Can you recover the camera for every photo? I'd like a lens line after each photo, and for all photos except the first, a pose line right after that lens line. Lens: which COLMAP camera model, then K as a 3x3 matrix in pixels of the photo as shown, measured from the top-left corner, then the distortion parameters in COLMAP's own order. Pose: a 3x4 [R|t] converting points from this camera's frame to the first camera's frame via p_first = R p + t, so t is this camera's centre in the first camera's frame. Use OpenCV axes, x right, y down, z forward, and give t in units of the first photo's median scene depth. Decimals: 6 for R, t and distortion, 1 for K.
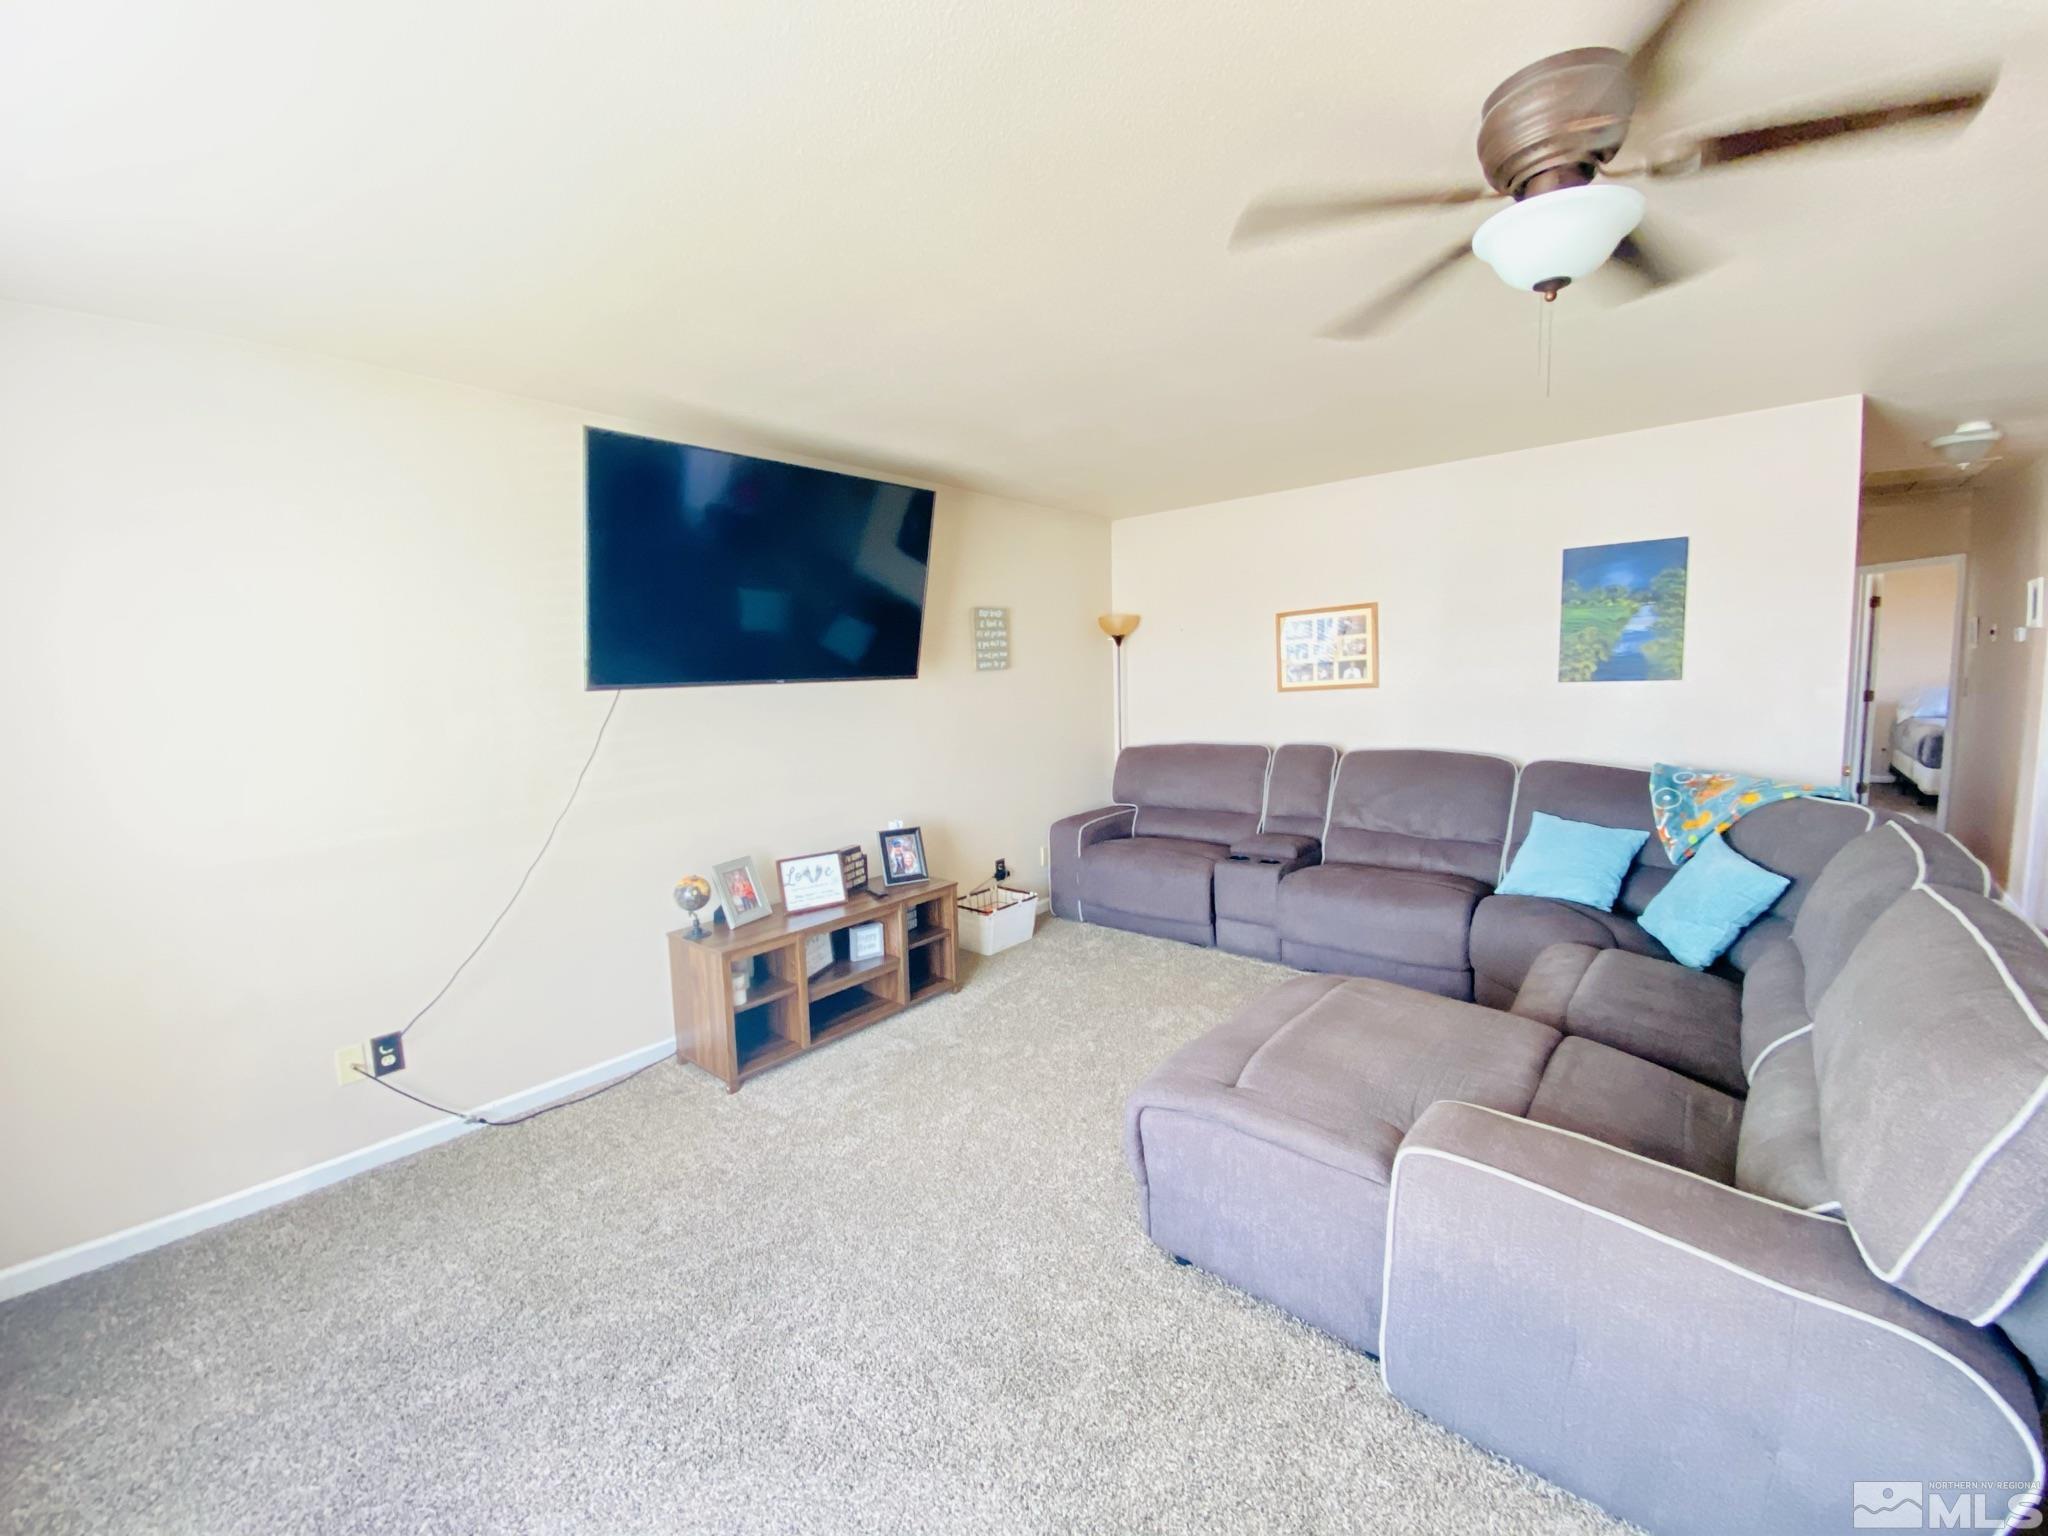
lens RADIAL K [[837.1, 0, 1038.1], [0, 837.1, 773.4], [0, 0, 1]] dist [-0.002717, -0.001532]
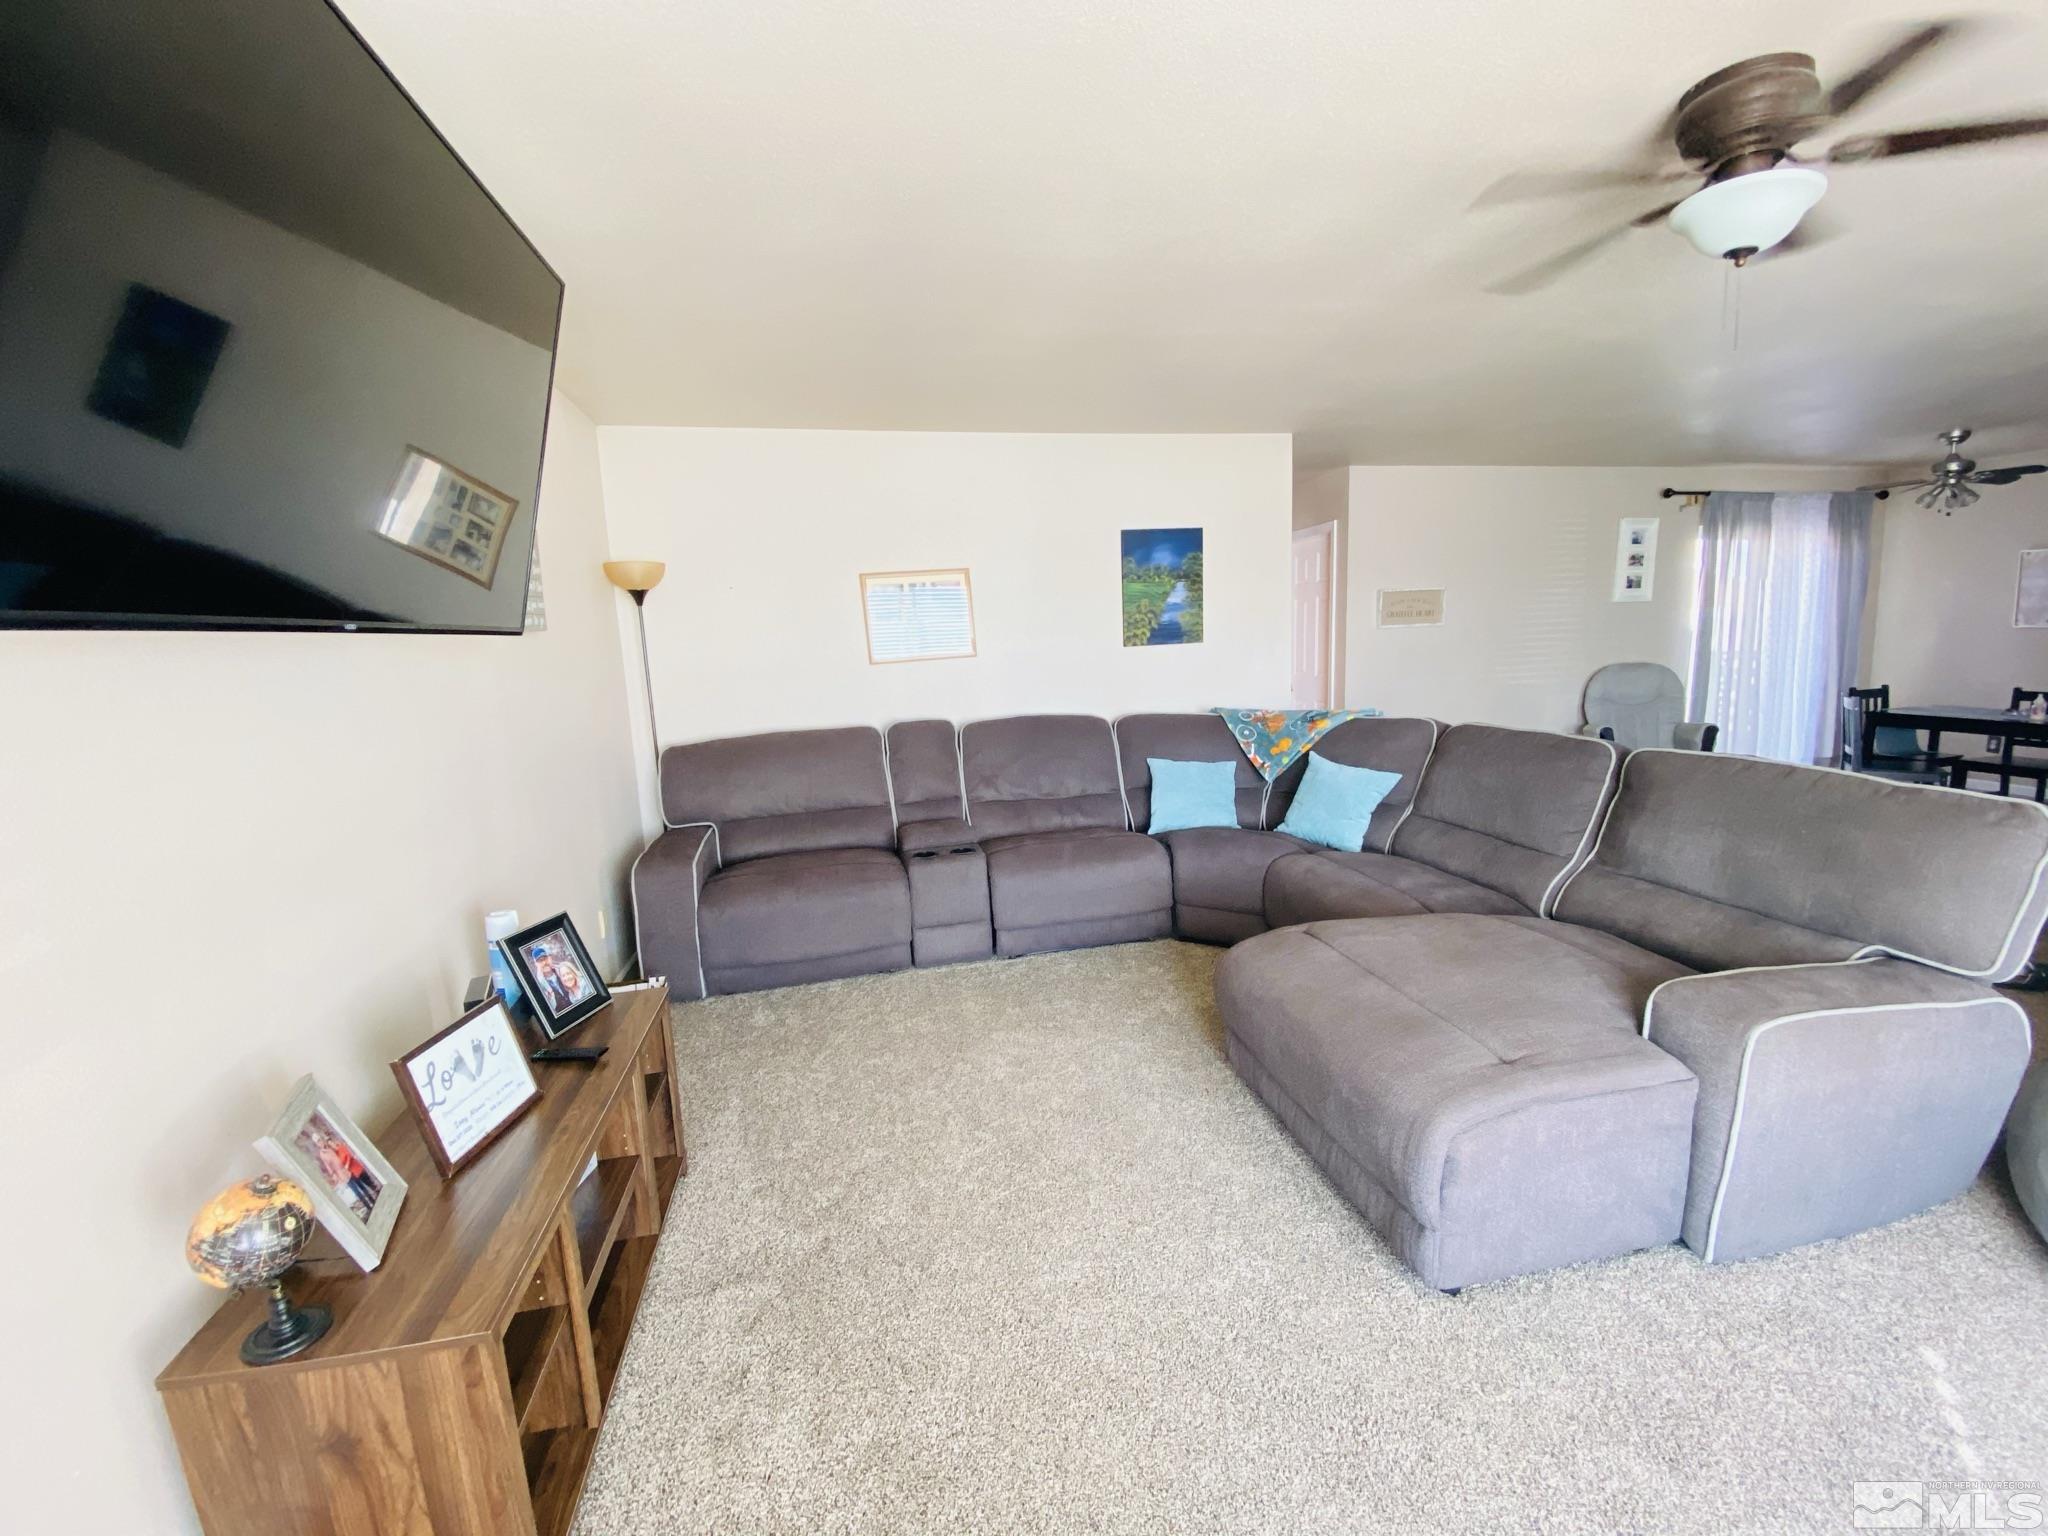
lens RADIAL K [[837.1, 0, 1028.9], [0, 837.1, 771.0], [0, 0, 1]] dist [-0.002717, -0.001532]
pose [[0.579566, -0.119334, 0.806141, -0.404379], [0.117196, 0.991142, 0.062463, -0.026709], [-0.806454, 0.058276, 0.588418, 0.441037]]
